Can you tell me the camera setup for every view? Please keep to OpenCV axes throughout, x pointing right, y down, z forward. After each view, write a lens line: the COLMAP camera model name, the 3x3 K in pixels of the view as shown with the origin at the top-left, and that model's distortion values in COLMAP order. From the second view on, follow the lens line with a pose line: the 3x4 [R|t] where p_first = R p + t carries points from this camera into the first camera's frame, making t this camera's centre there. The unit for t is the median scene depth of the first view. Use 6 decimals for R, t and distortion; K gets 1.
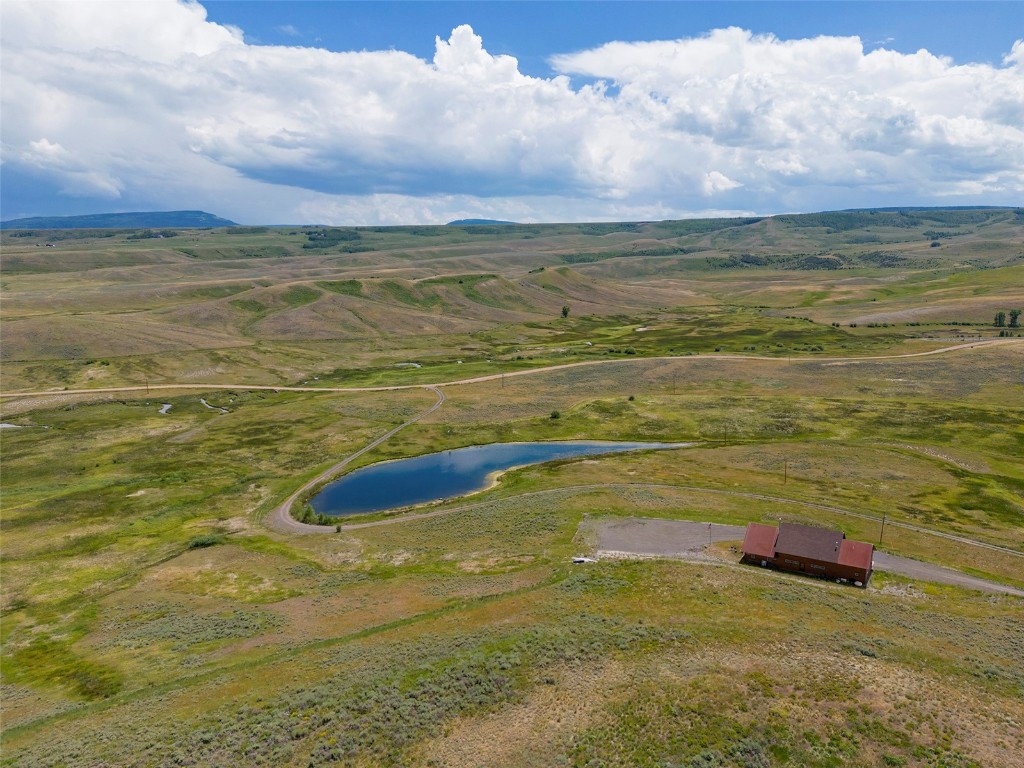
lens RADIAL K [[820.4, 0, 506.3], [0, 820.4, 389.0], [0, 0, 1]] dist [0.093326, -0.107177]
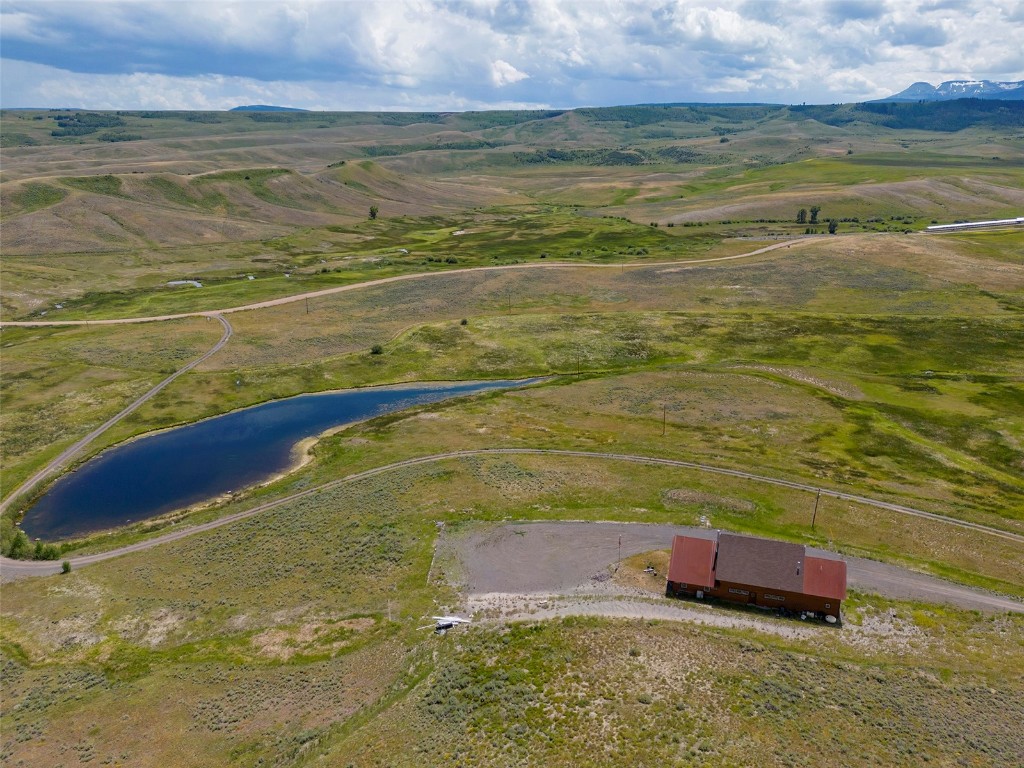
lens RADIAL K [[820.4, 0, 518.9], [0, 820.4, 392.5], [0, 0, 1]] dist [0.093326, -0.107177]
pose [[0.969460, -0.065071, 0.236458, 0.000601], [0.034819, 0.990911, 0.129934, -0.028138], [-0.242764, -0.117732, 0.962915, 0.169843]]
